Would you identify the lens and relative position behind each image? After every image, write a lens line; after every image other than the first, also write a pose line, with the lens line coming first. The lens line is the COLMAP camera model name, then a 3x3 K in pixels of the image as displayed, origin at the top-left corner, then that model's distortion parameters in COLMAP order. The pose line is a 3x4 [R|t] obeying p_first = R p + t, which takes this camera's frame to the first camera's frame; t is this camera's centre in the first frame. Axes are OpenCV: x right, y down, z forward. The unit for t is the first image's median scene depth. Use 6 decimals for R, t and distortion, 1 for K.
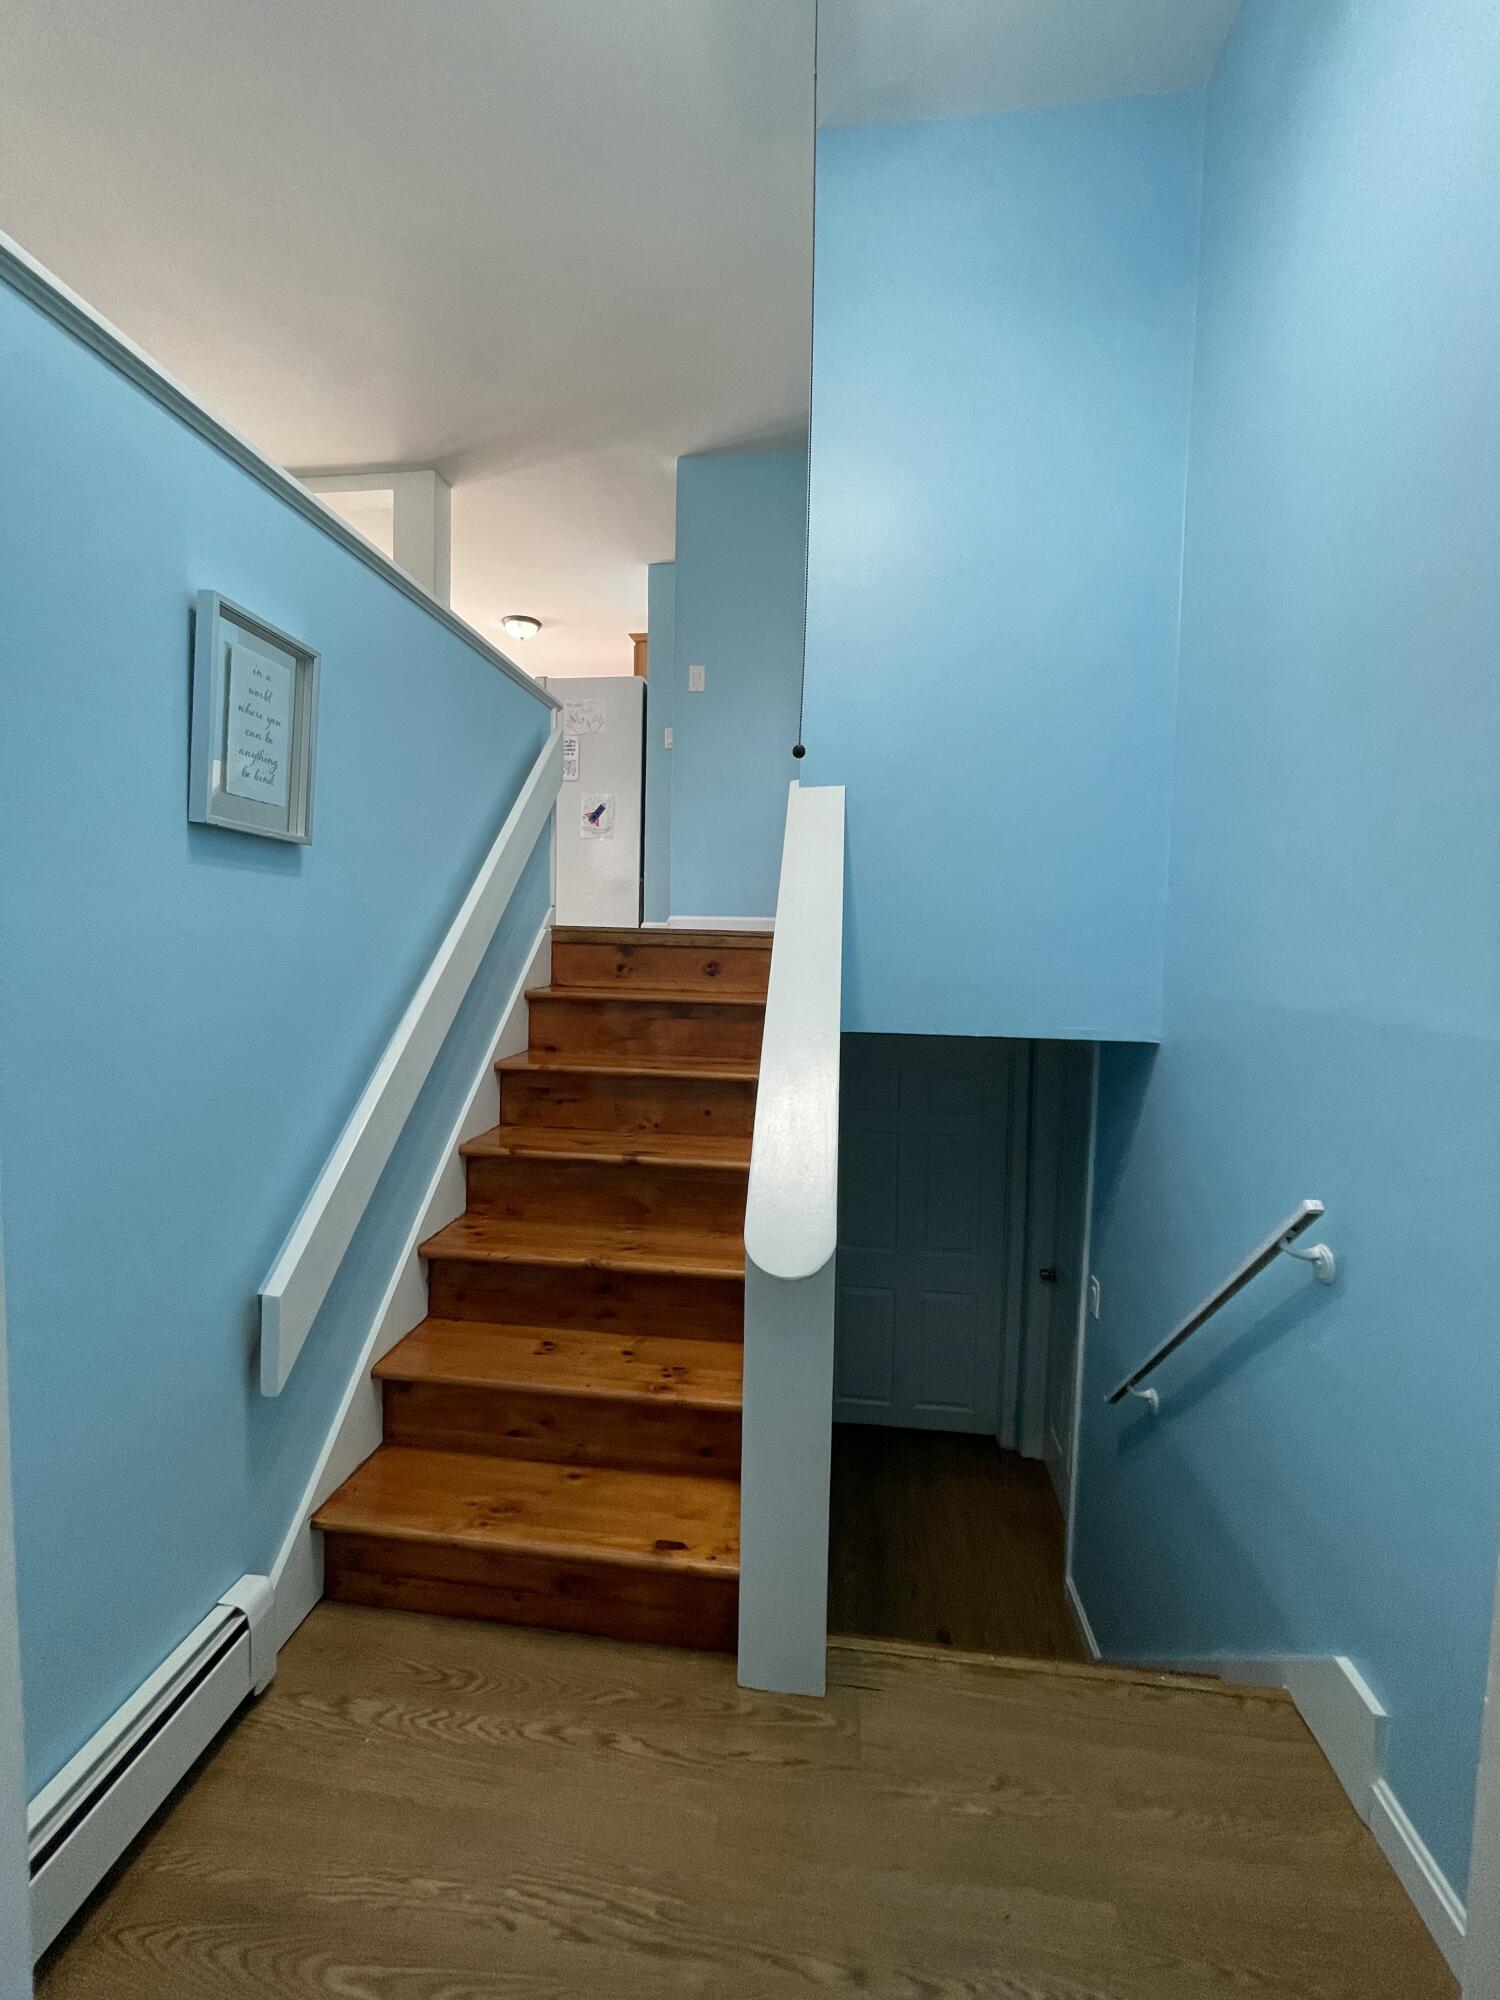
lens RADIAL K [[809.8, 0, 755.8], [0, 809.8, 998.0], [0, 0, 1]] dist [-0.002024, 0.000011]
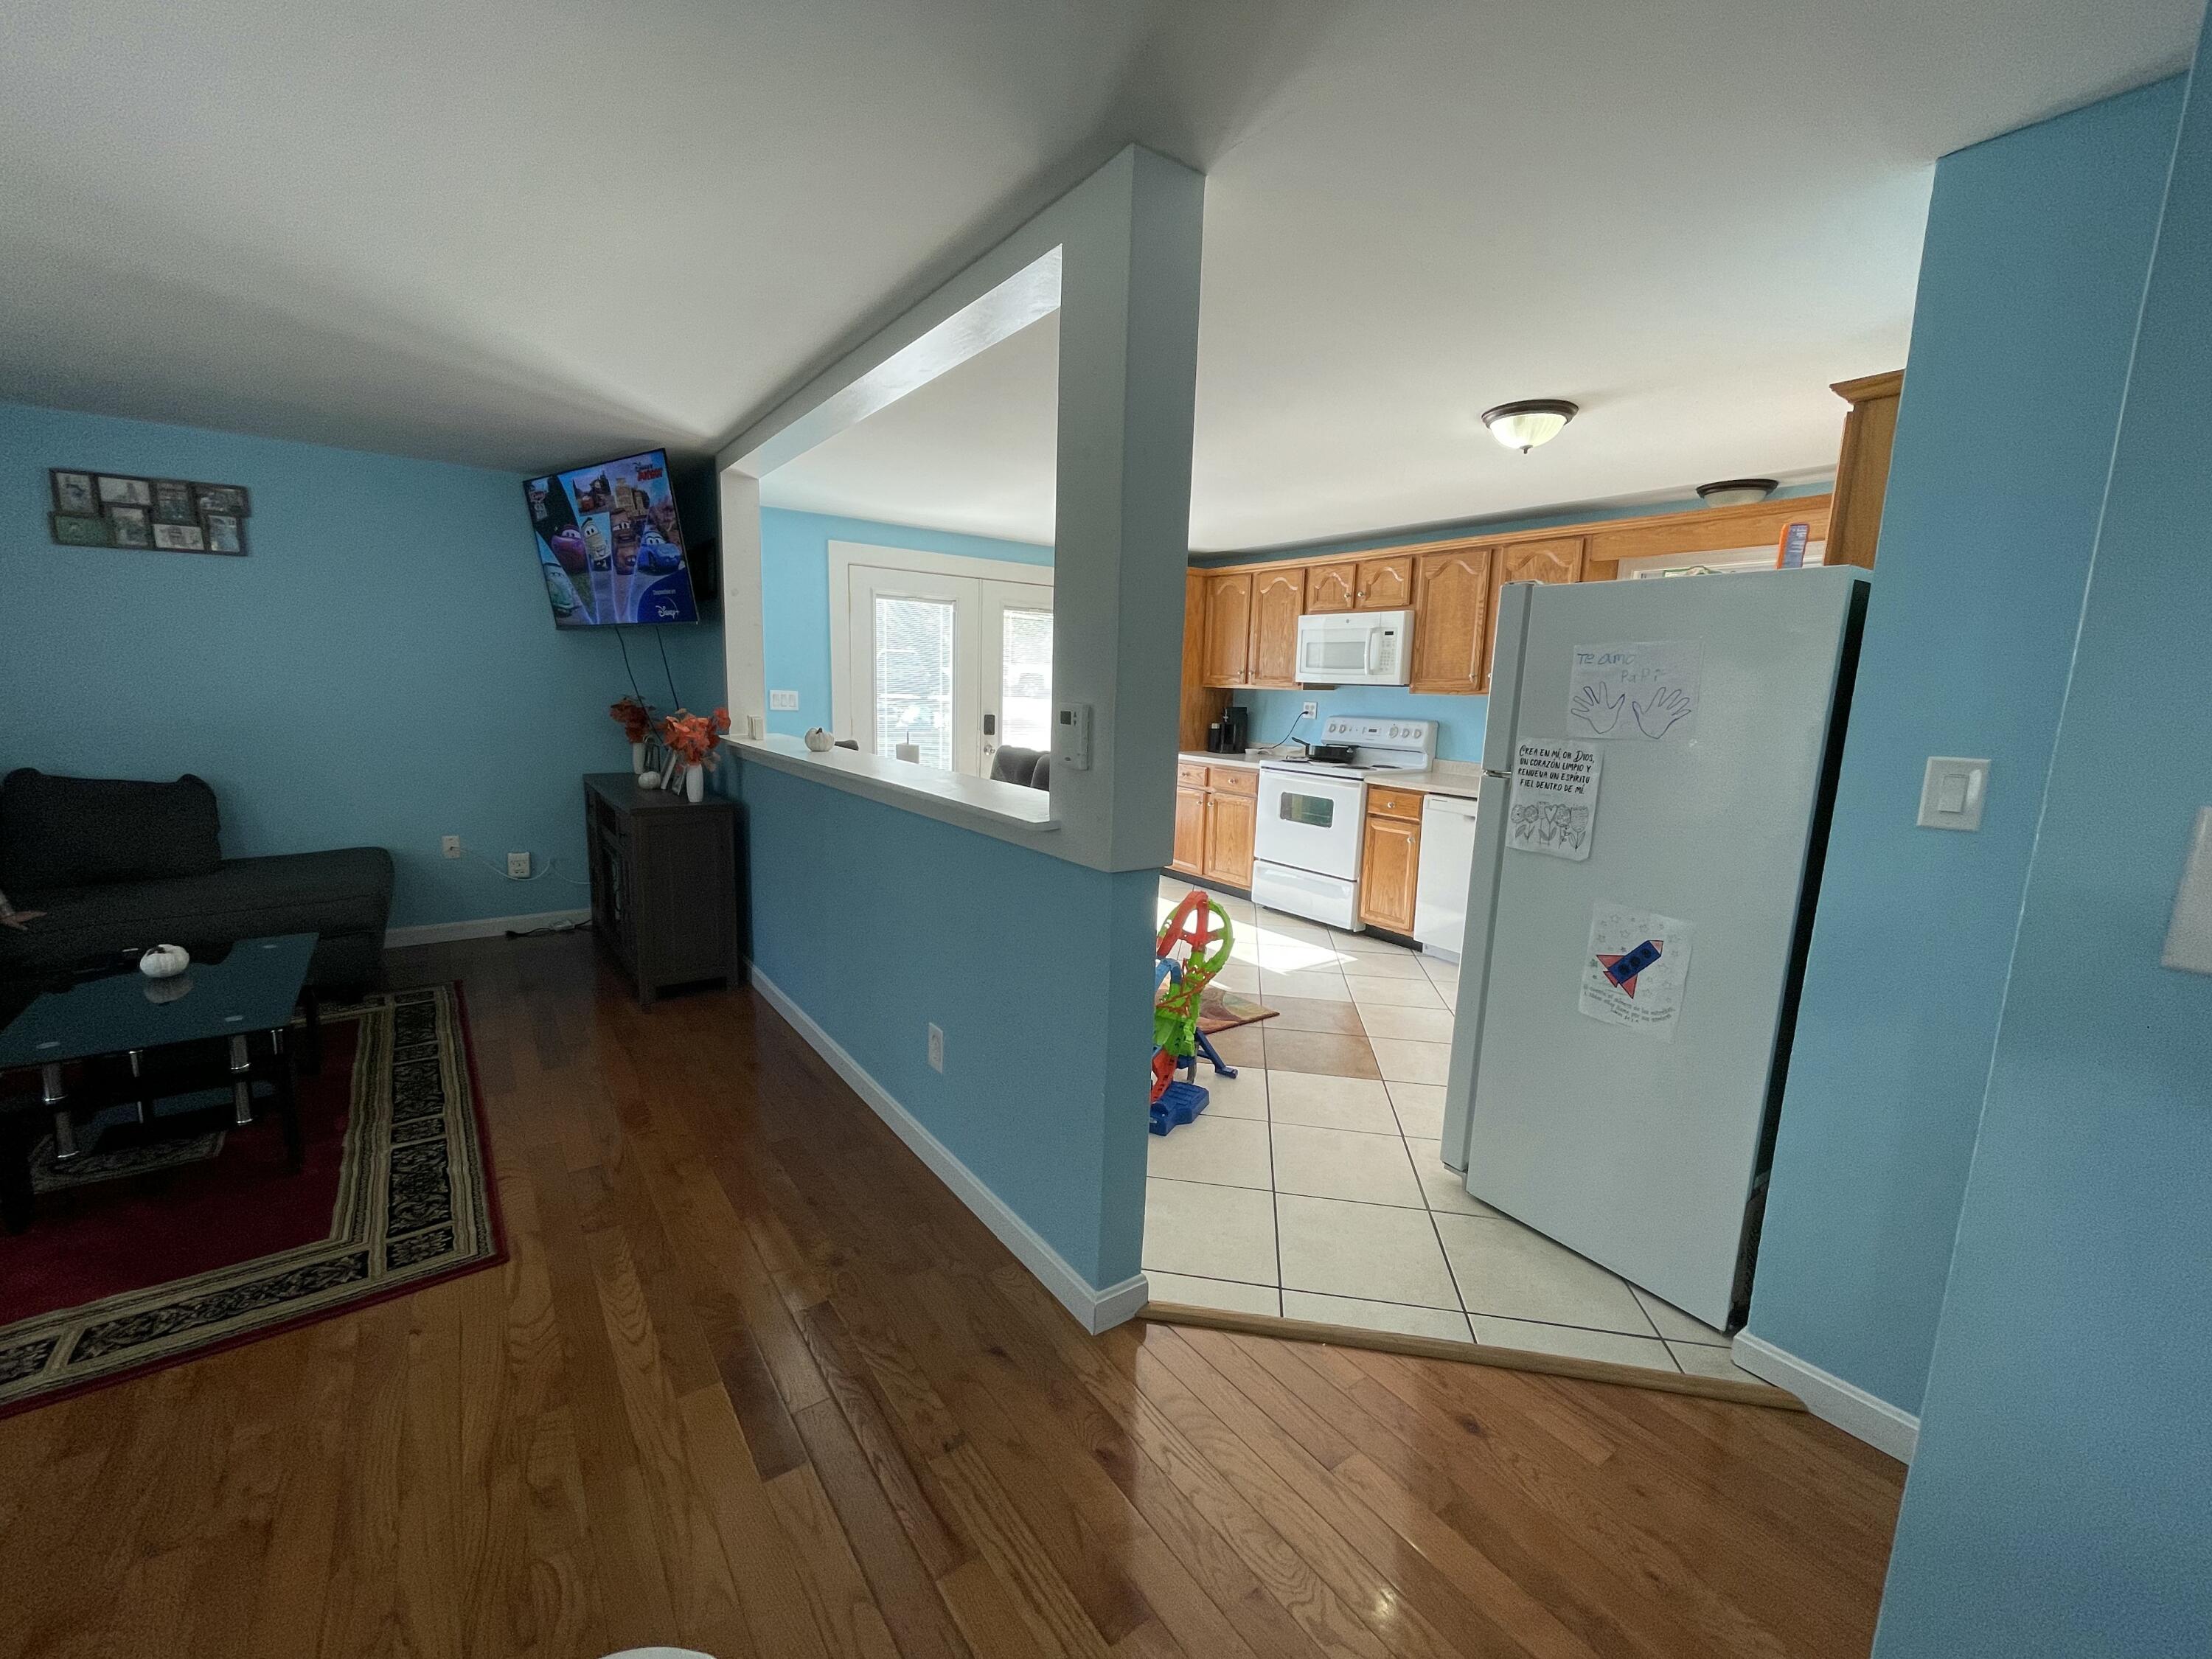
lens RADIAL K [[895.7, 0, 1095.2], [0, 895.7, 834.2], [0, 0, 1]] dist [-0.002024, 0.000011]
pose [[0.678493, 0.118008, -0.725067, -0.078205], [-0.066976, 0.992839, 0.098915, -0.305857], [0.731547, -0.018551, 0.681538, 0.558794]]
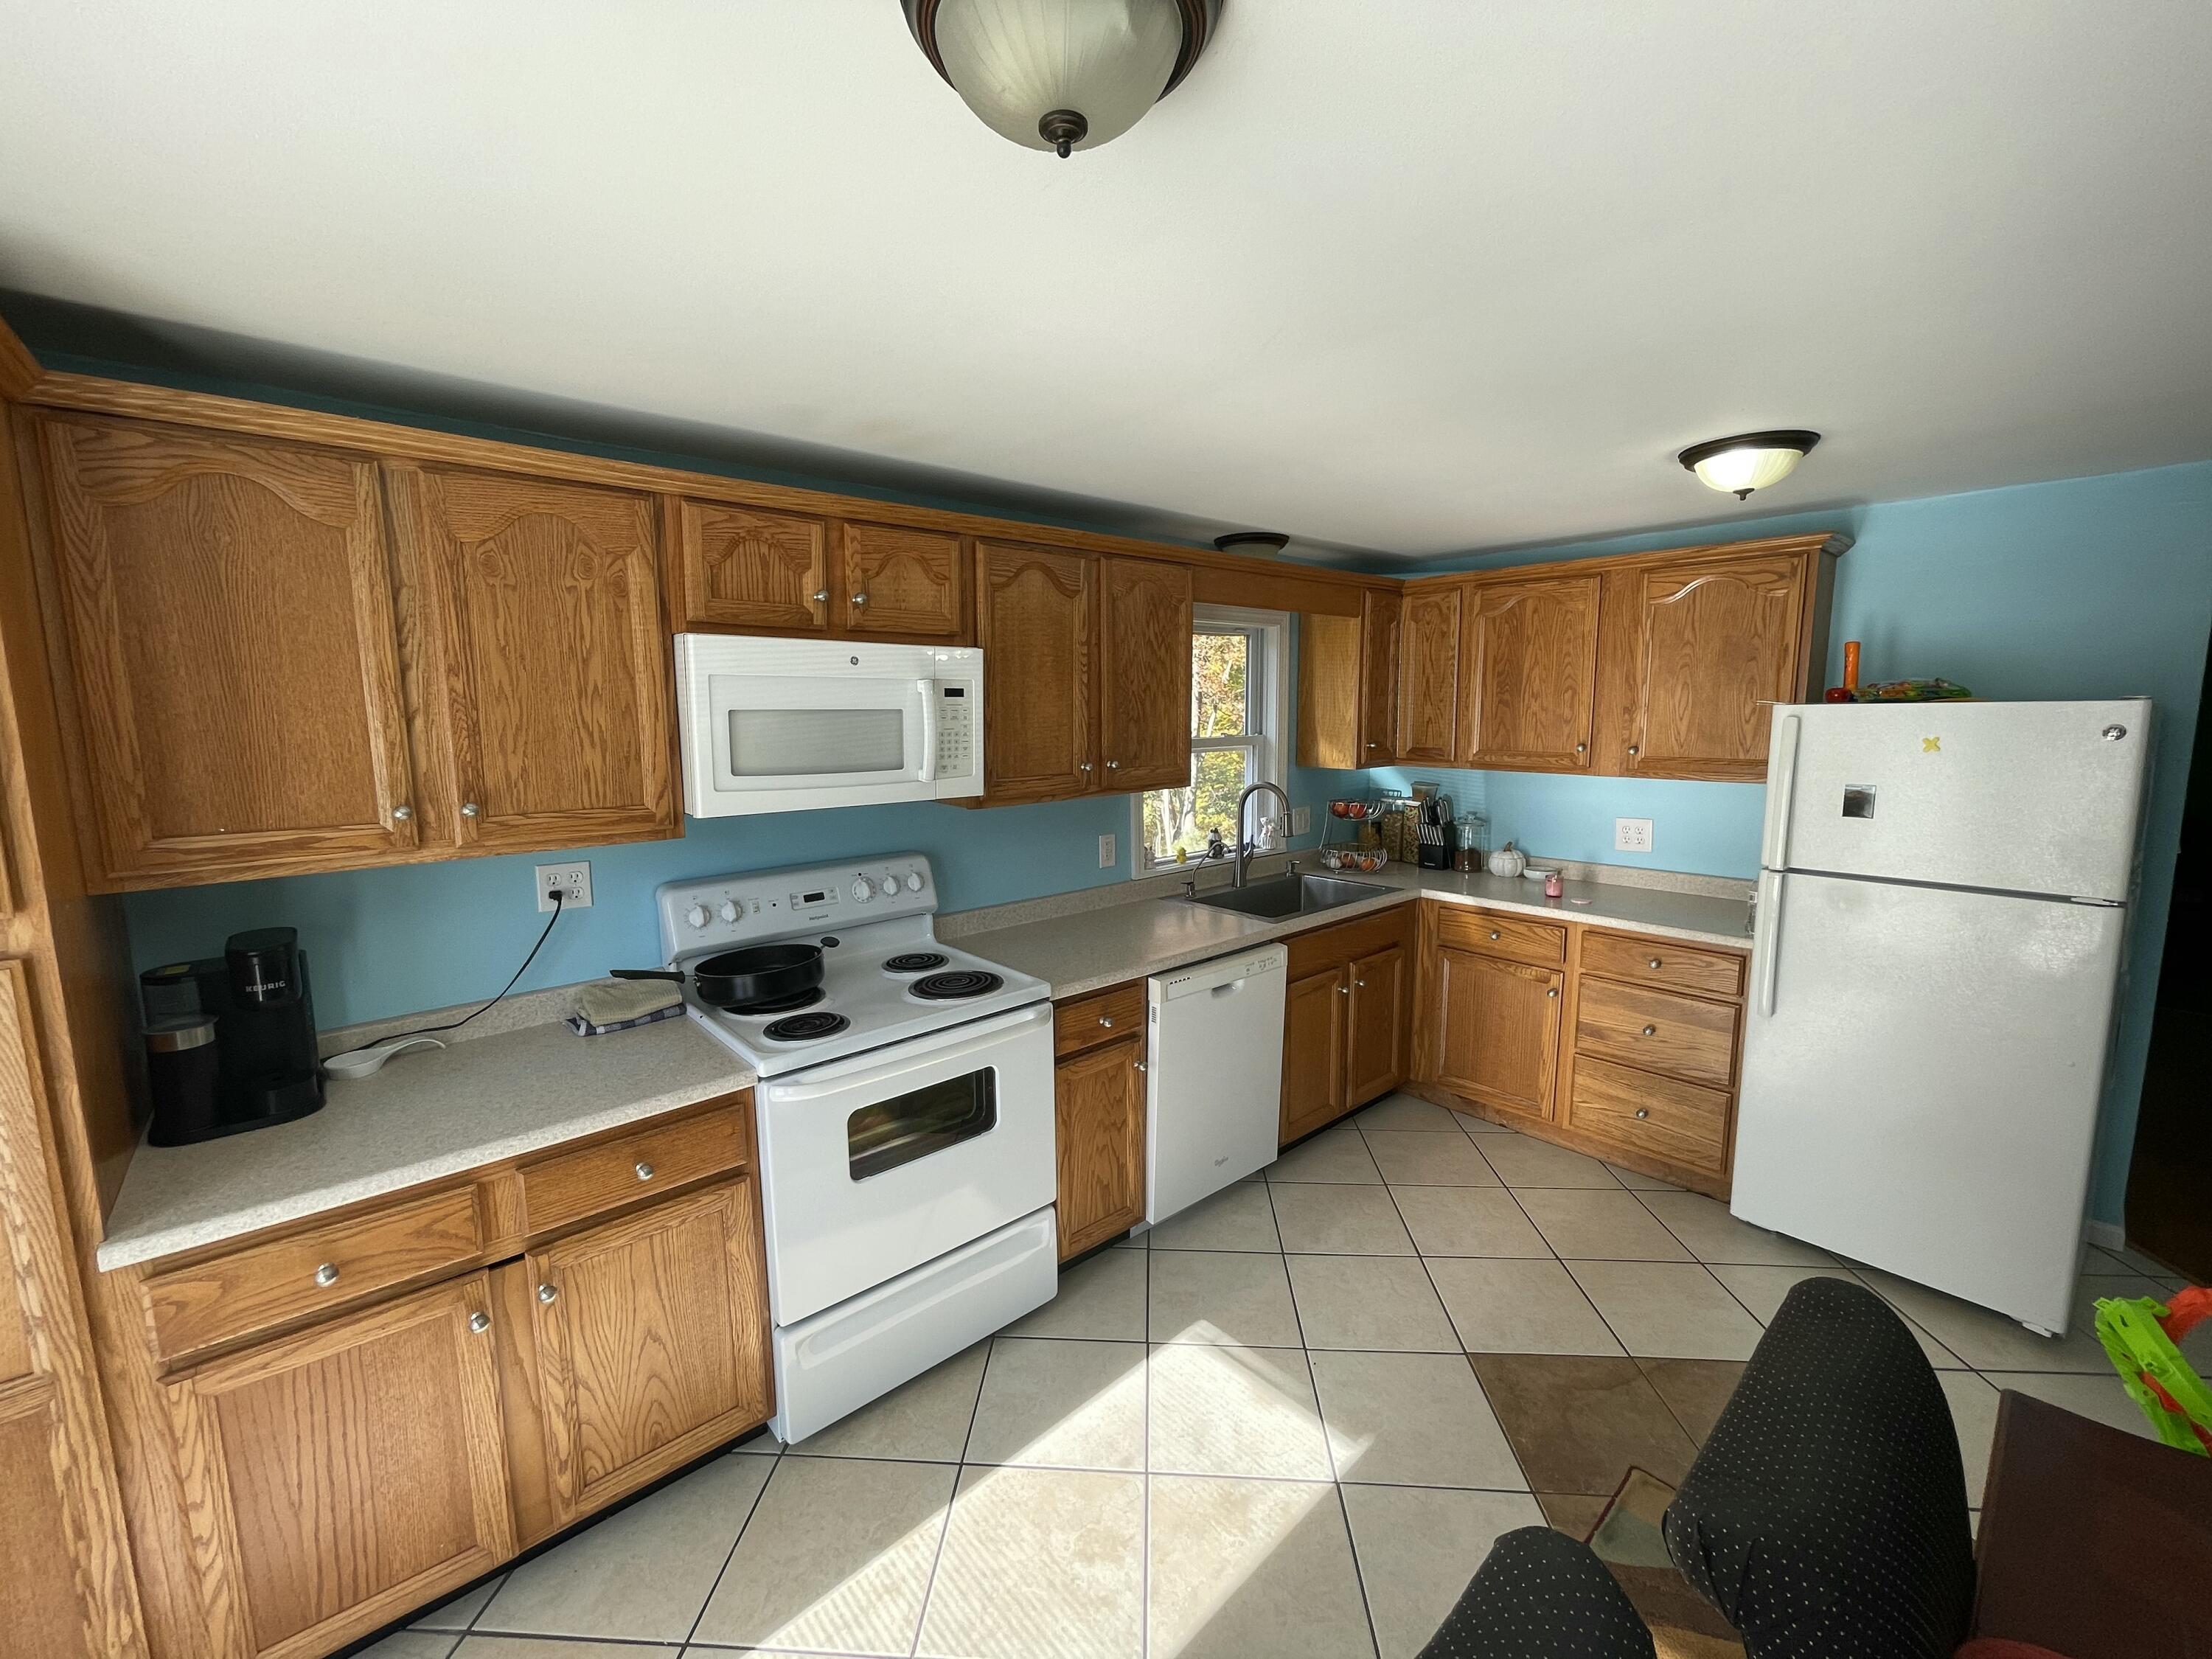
lens RADIAL K [[895.7, 0, 1097.3], [0, 895.7, 827.4], [0, 0, 1]] dist [-0.002024, 0.000011]
pose [[0.665559, -0.132186, 0.734547, -0.866369], [0.078661, 0.991133, 0.107087, -0.418717], [-0.742189, -0.013492, 0.670055, 1.077758]]
